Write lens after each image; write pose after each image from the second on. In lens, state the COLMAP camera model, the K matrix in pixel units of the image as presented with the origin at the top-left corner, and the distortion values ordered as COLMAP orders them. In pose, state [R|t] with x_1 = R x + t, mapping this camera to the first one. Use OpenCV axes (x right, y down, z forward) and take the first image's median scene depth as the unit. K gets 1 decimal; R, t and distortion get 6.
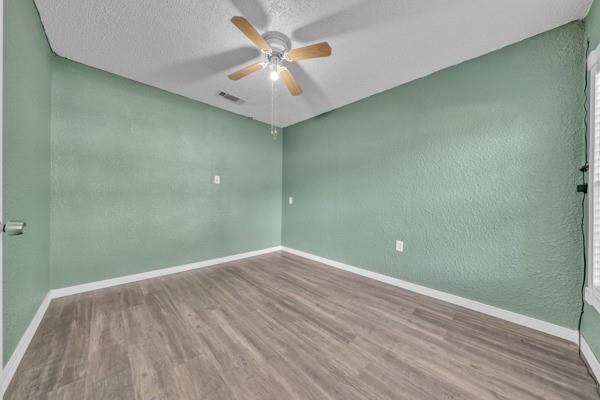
lens RADIAL K [[205.3, 0, 300.0], [0, 205.3, 200.0], [0, 0, 1]] dist [0.000048, -0.000001]
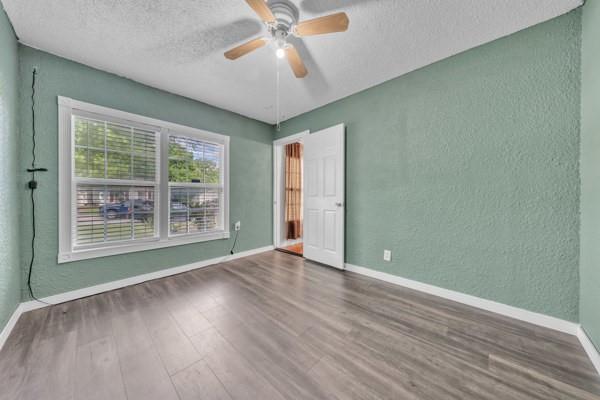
lens RADIAL K [[205.3, 0, 300.0], [0, 205.3, 200.0], [0, 0, 1]] dist [0.000048, -0.000001]
pose [[-0.998981, -0.015871, -0.042252, -0.178539], [-0.016272, 0.999826, 0.009172, -0.003311], [0.042099, 0.009850, -0.999065, 1.867918]]
